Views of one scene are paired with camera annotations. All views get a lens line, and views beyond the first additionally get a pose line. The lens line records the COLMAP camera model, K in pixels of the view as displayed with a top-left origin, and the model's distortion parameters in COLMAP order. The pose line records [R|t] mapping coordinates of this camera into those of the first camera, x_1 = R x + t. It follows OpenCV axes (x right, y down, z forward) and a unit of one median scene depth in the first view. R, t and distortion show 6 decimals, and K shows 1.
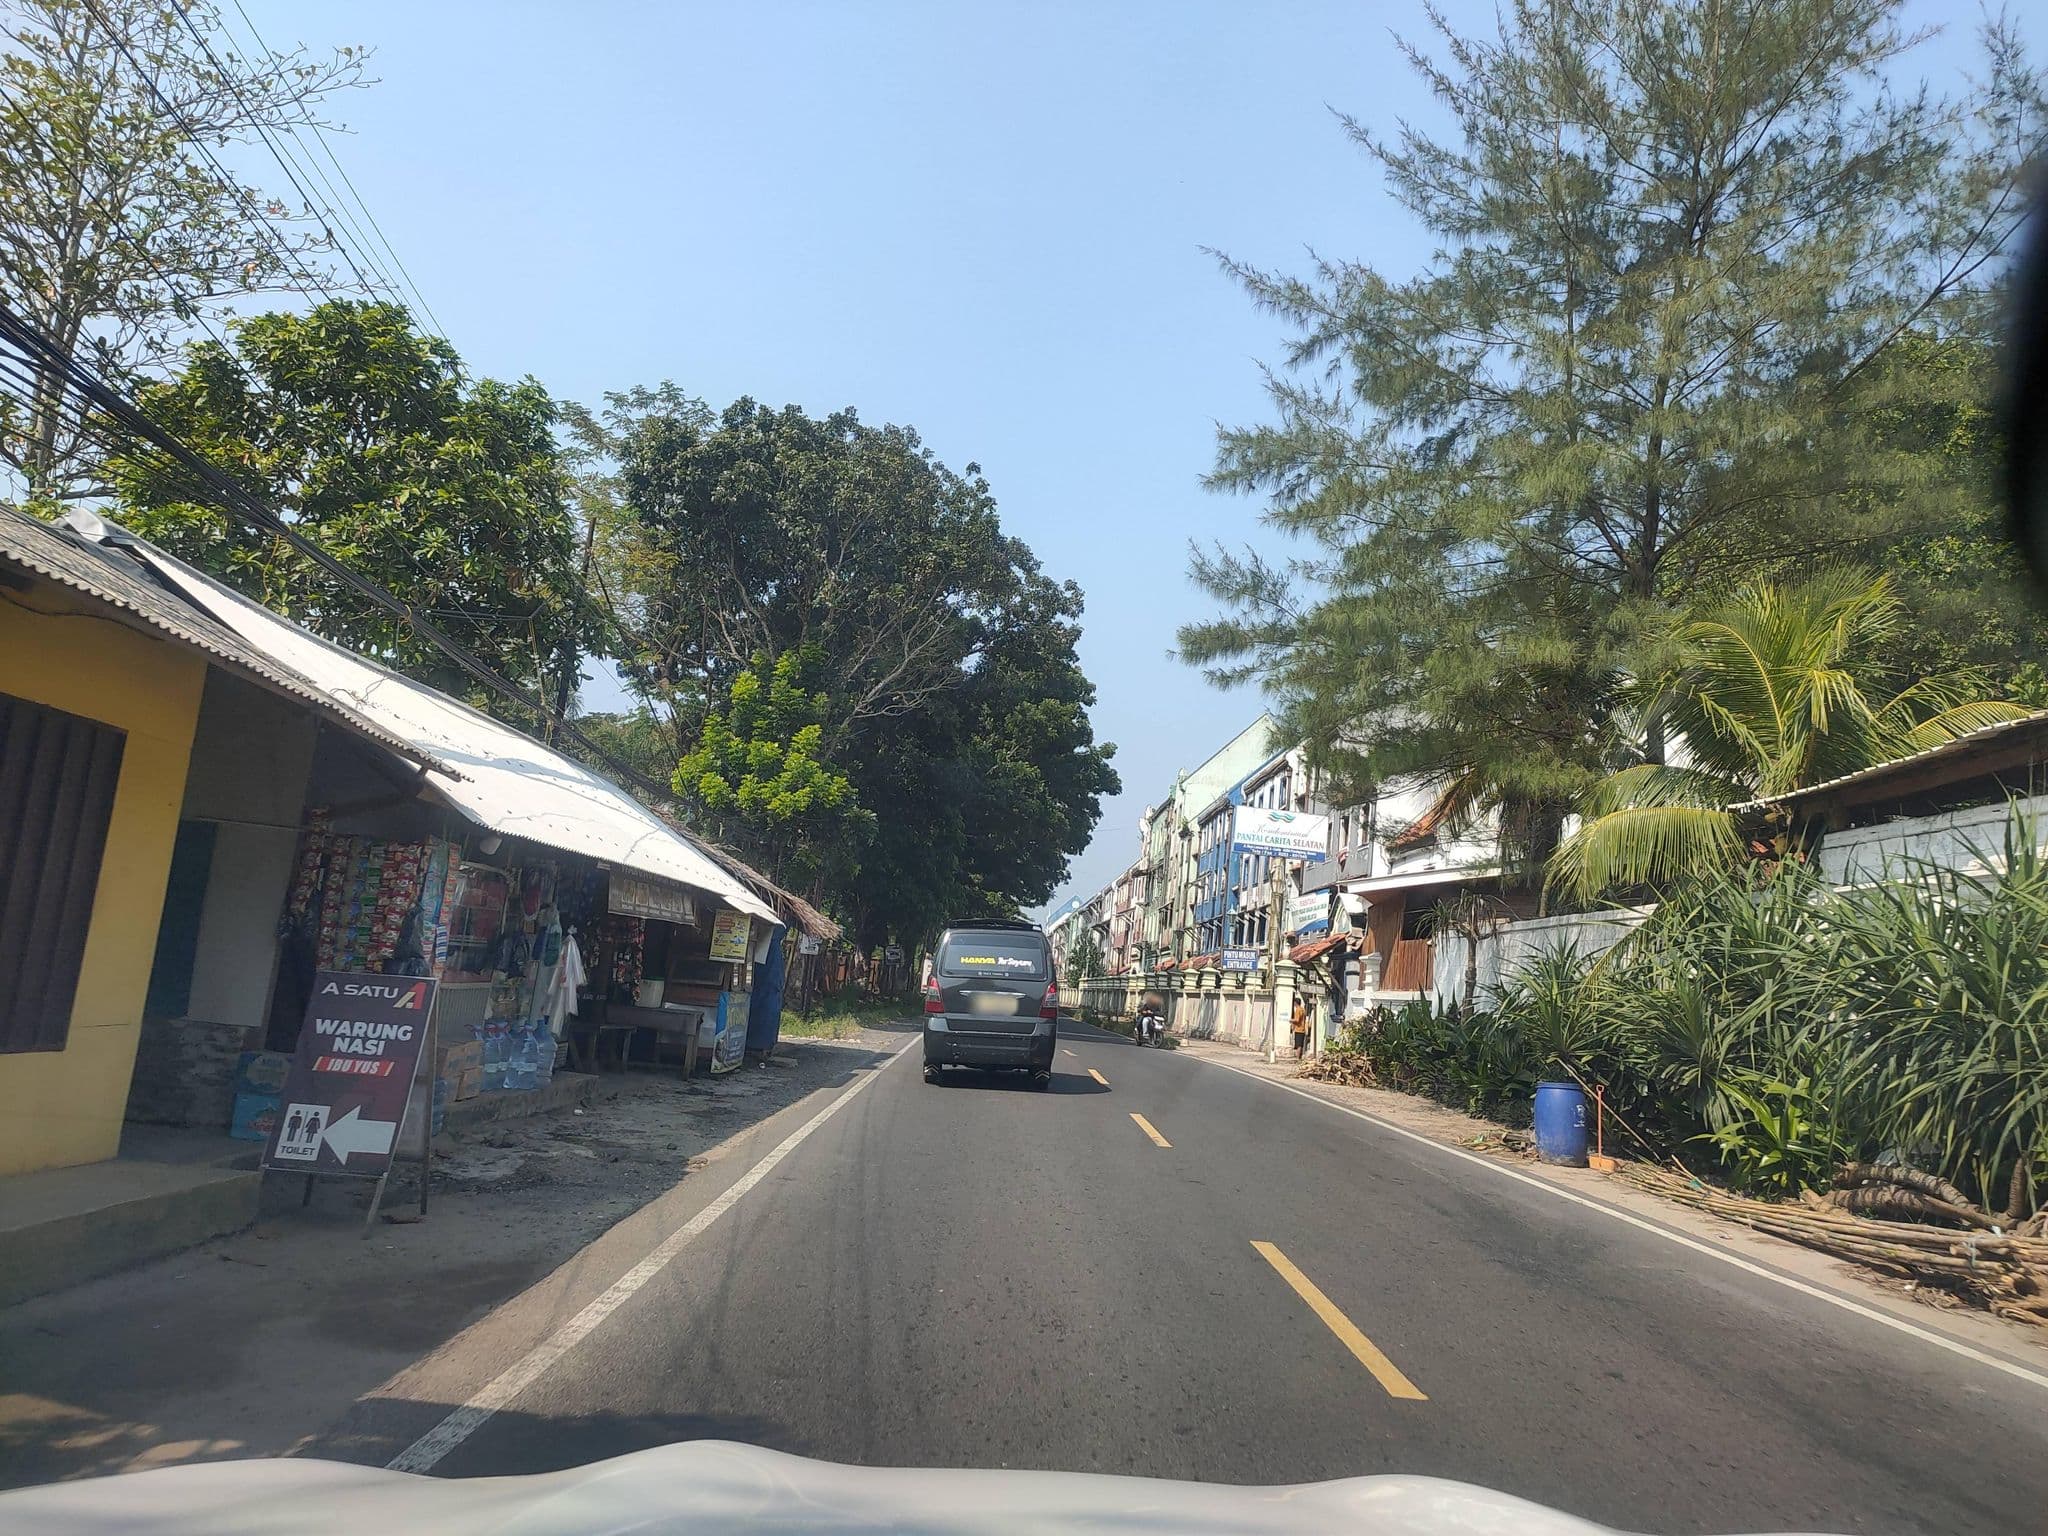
lens RADIAL K [[1524.9, 0, 1024.0], [0, 1524.9, 768.0], [0, 0, 1]] dist [0.003459, 0.001239]
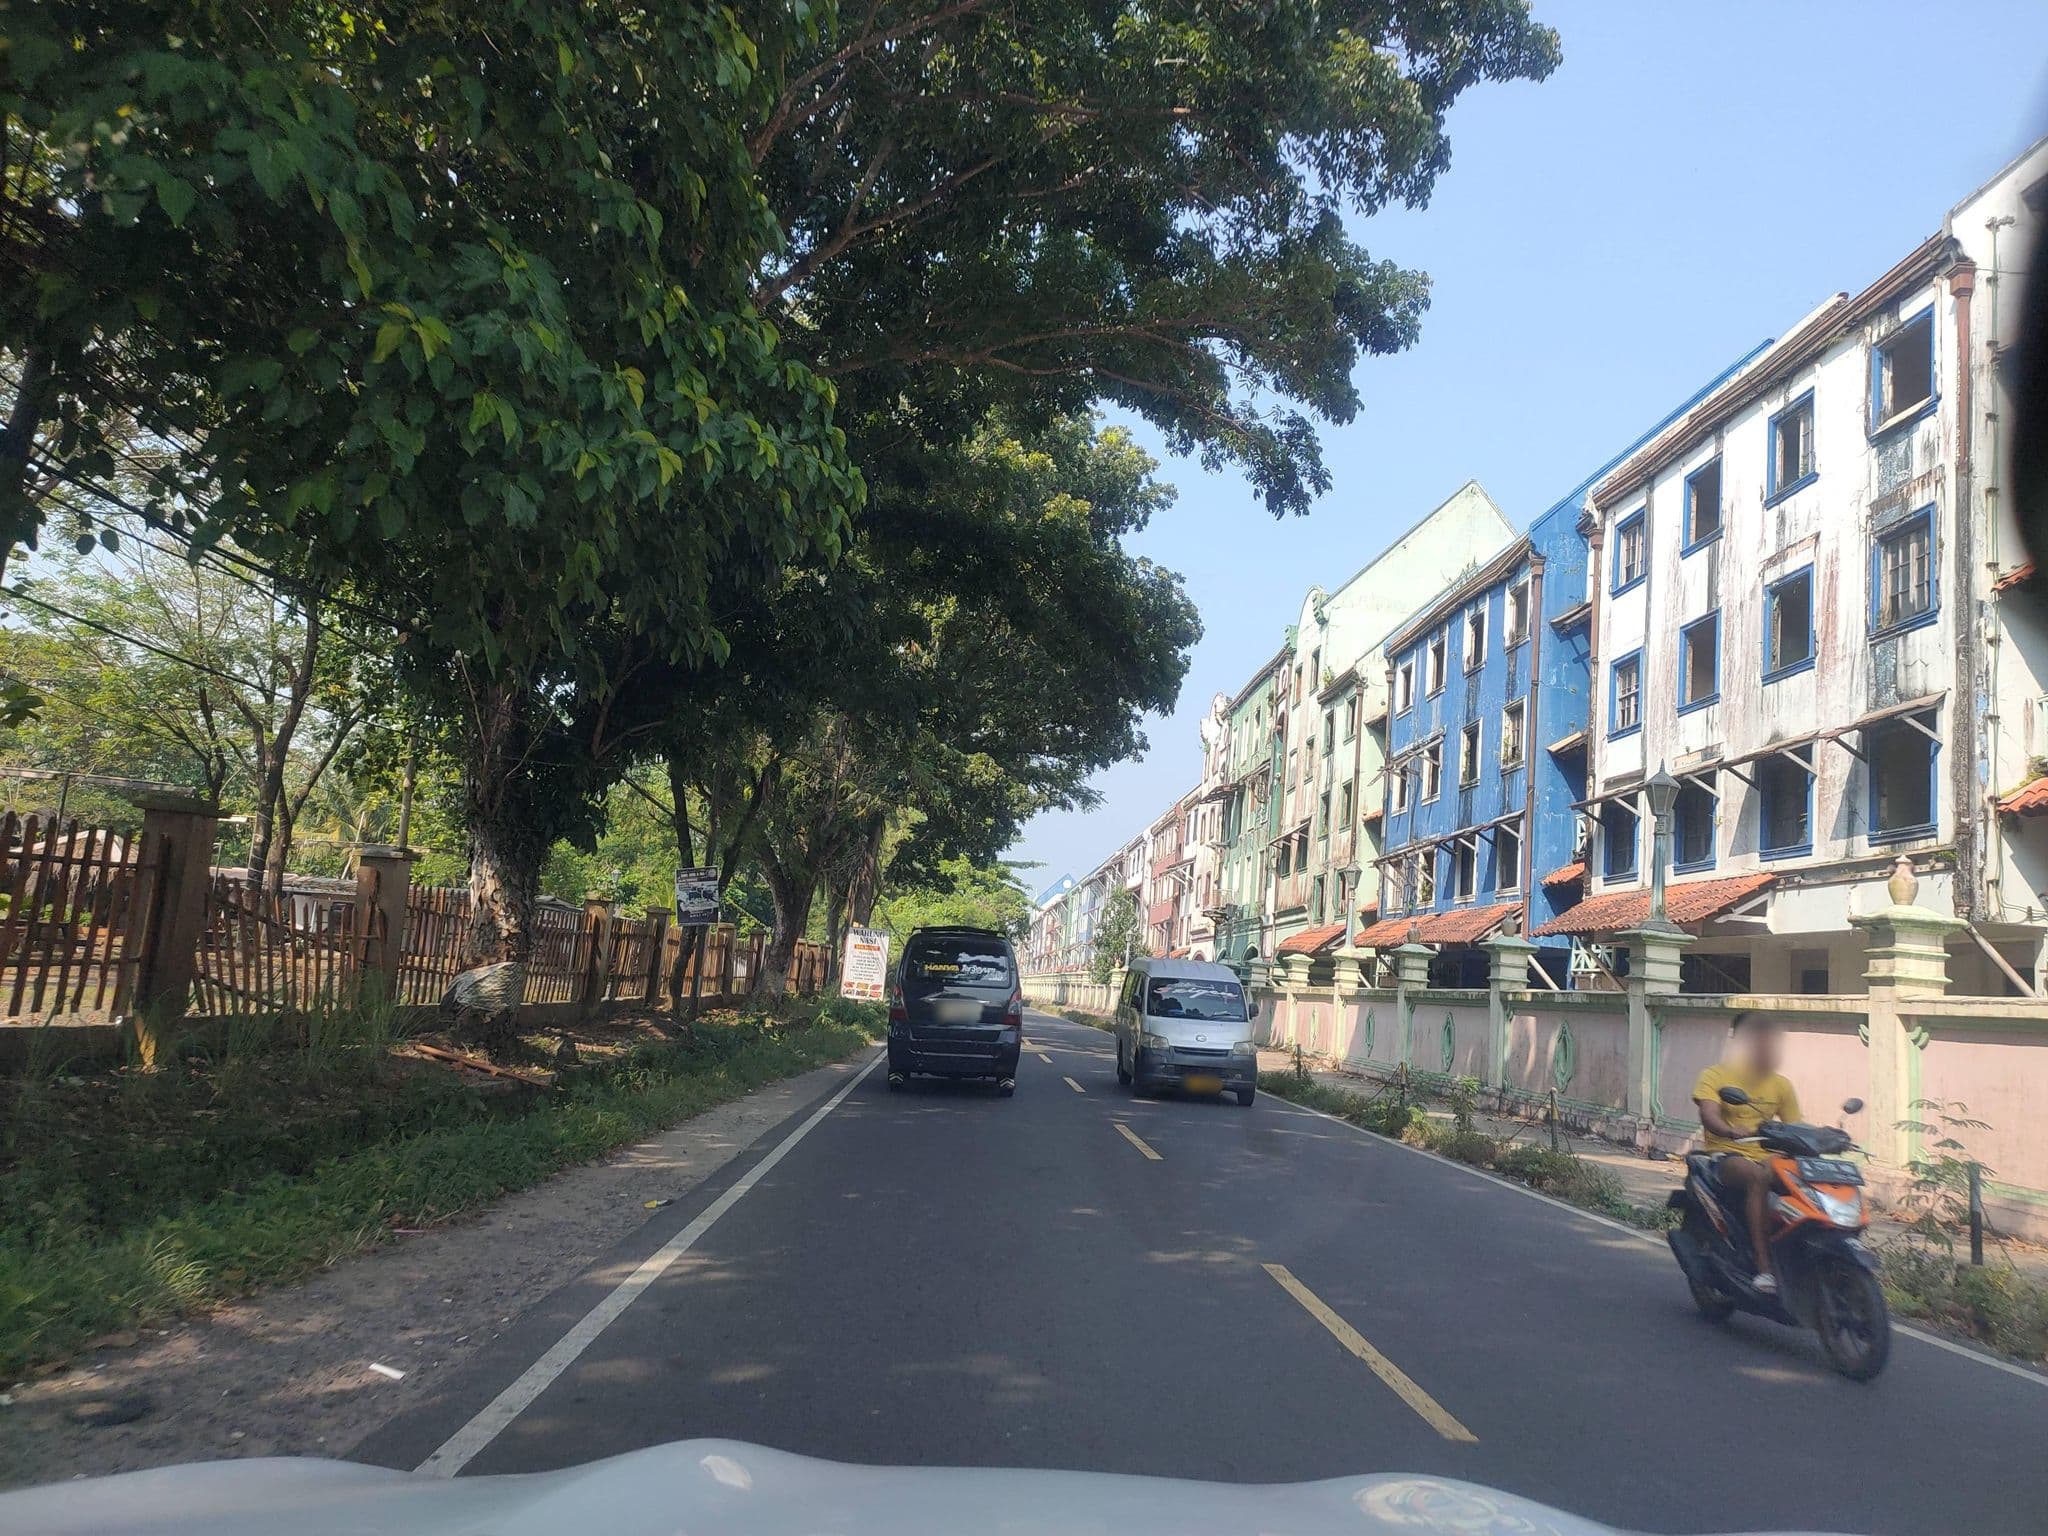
lens RADIAL K [[1524.9, 0, 1024.0], [0, 1524.9, 768.0], [0, 0, 1]] dist [0.003459, 0.001239]
pose [[0.999873, -0.000696, 0.015923, -0.009599], [0.000636, 0.999993, 0.003797, 0.058829], [-0.015926, -0.003786, 0.999866, 0.417030]]
